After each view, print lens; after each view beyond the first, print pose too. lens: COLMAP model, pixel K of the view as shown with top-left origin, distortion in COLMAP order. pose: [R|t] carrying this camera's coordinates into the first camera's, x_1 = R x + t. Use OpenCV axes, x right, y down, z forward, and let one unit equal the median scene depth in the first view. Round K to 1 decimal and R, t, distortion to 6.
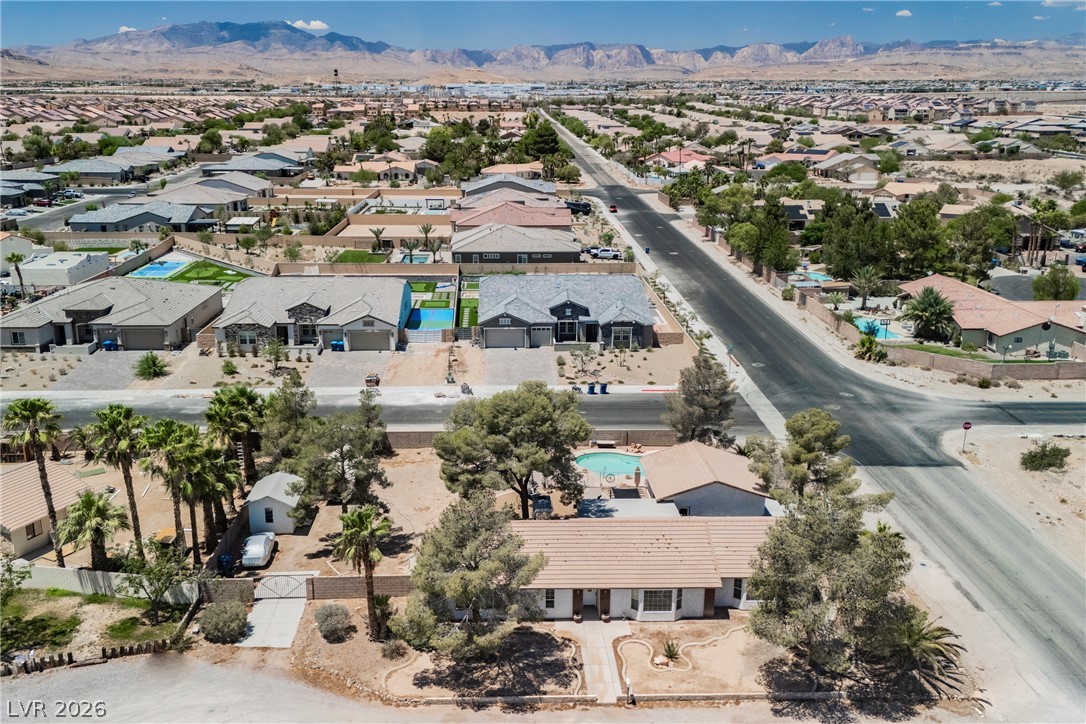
lens RADIAL K [[932.9, 0, 517.2], [0, 932.9, 395.2], [0, 0, 1]] dist [0.082539, -0.070621]
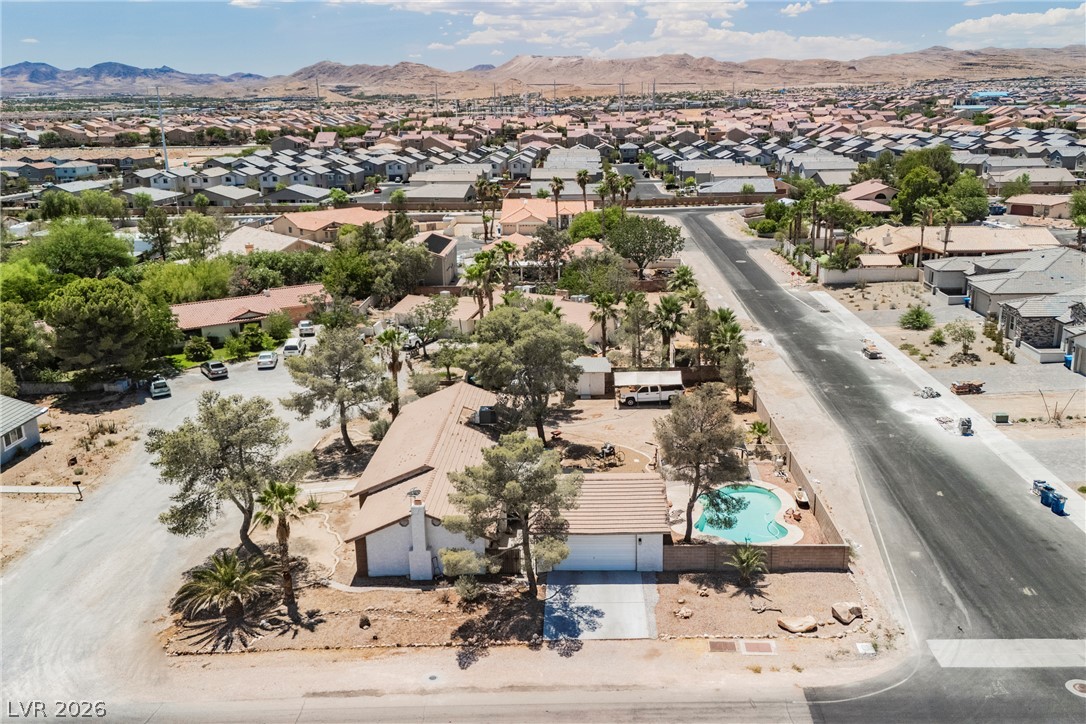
lens RADIAL K [[934.6, 0, 581.7], [0, 934.6, 399.8], [0, 0, 1]] dist [0.065260, -0.052050]
pose [[-0.030471, 0.307445, -0.951078, 0.584197], [-0.293729, 0.906753, 0.302527, -0.143295], [0.955403, 0.288578, 0.062675, 0.569891]]
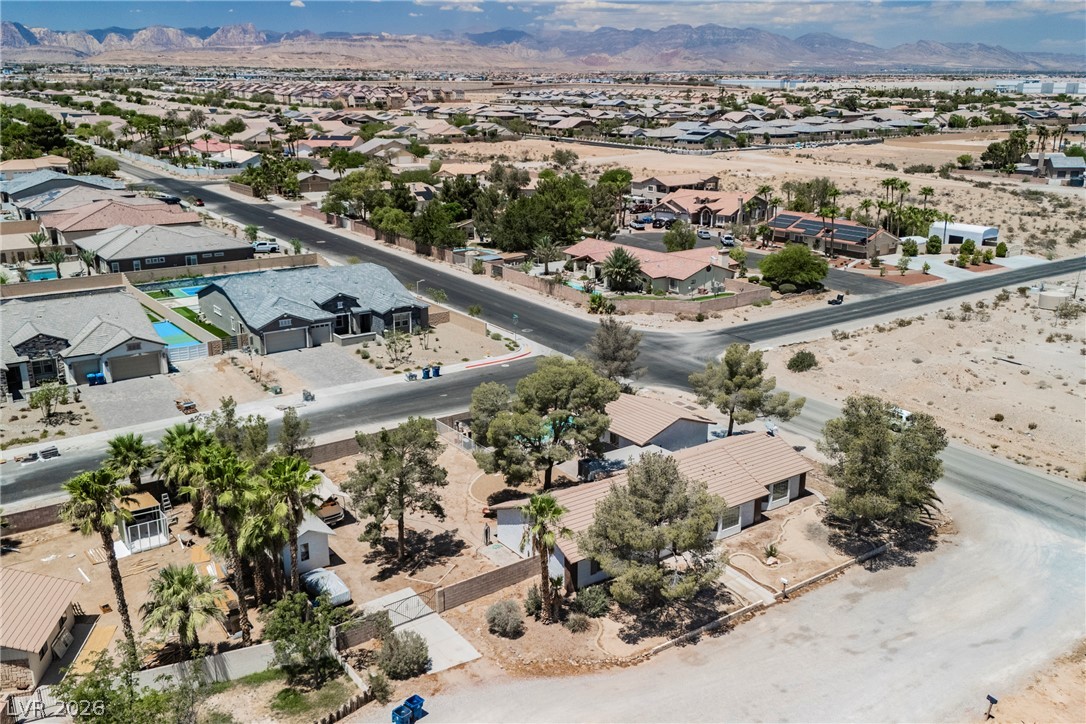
lens RADIAL K [[936.1, 0, 542.8], [0, 936.1, 397.6], [0, 0, 1]] dist [0.076509, -0.080197]
pose [[0.826603, -0.180172, 0.533165, -0.317630], [0.172546, 0.982879, 0.064632, -0.021949], [-0.535682, 0.038571, 0.843539, 0.067368]]
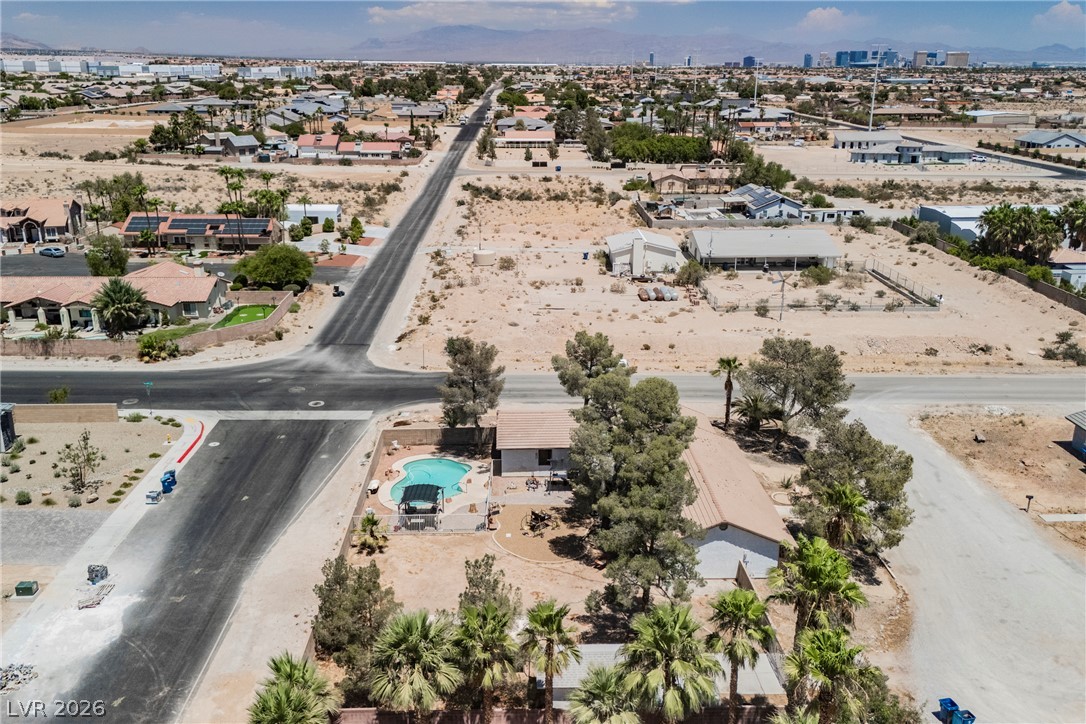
lens RADIAL K [[936.1, 0, 542.8], [0, 936.1, 397.6], [0, 0, 1]] dist [0.076509, -0.080197]
pose [[-0.007528, -0.339640, 0.940525, -0.522236], [0.304204, 0.895196, 0.325706, -0.192761], [-0.952577, 0.288564, 0.096581, 0.553164]]
